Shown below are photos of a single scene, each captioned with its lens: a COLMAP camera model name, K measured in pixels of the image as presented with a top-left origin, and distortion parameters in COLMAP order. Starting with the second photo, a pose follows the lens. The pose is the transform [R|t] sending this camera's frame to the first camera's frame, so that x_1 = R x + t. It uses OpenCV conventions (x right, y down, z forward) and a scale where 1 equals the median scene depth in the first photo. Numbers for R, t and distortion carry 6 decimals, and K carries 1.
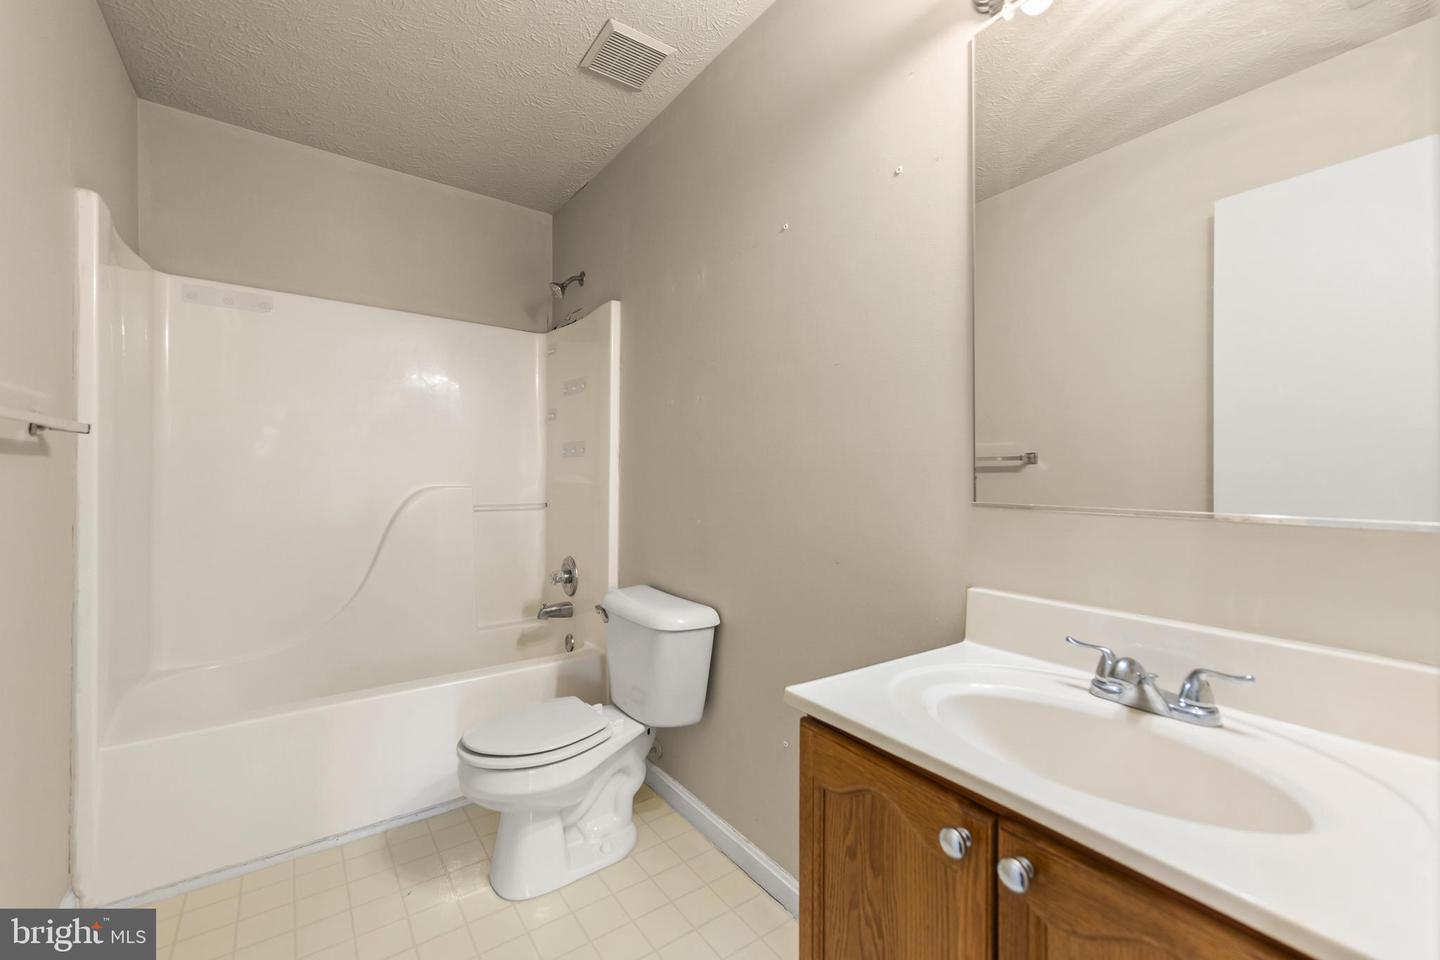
lens RADIAL K [[572.6, 0, 717.6], [0, 572.6, 472.9], [0, 0, 1]] dist [-0.001977, -0.000025]
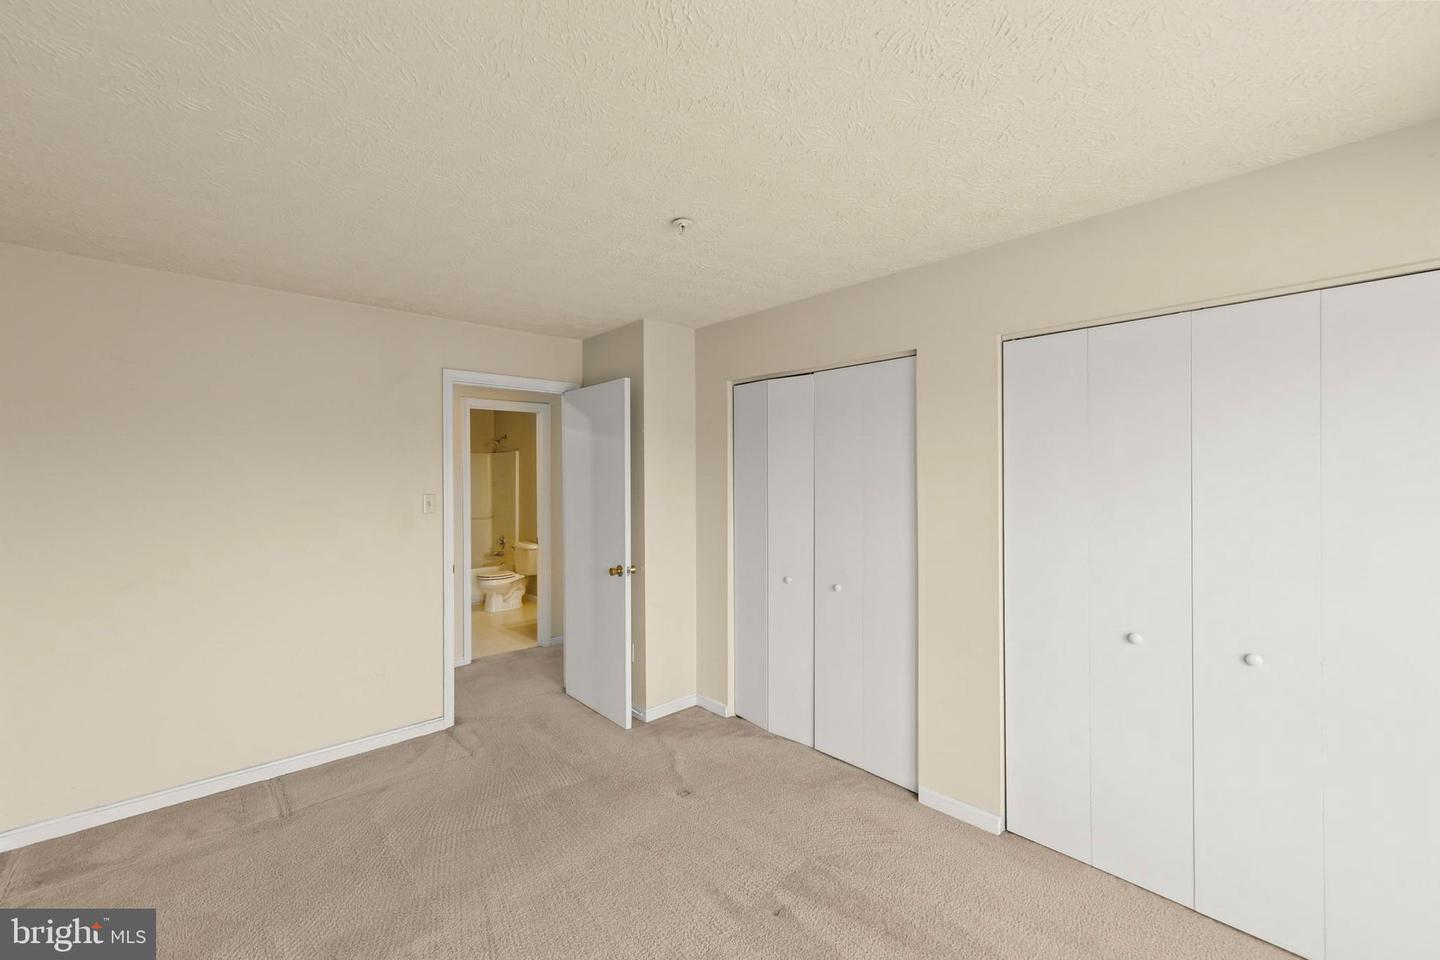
lens RADIAL K [[605.9, 0, 720.4], [0, 605.9, 482.3], [0, 0, 1]] dist [0.000314, -0.000545]
pose [[0.993014, -0.007979, 0.117726, 0.564019], [0.008086, 0.999967, -0.000433, -0.131249], [-0.117718, 0.001382, 0.993046, -2.554612]]
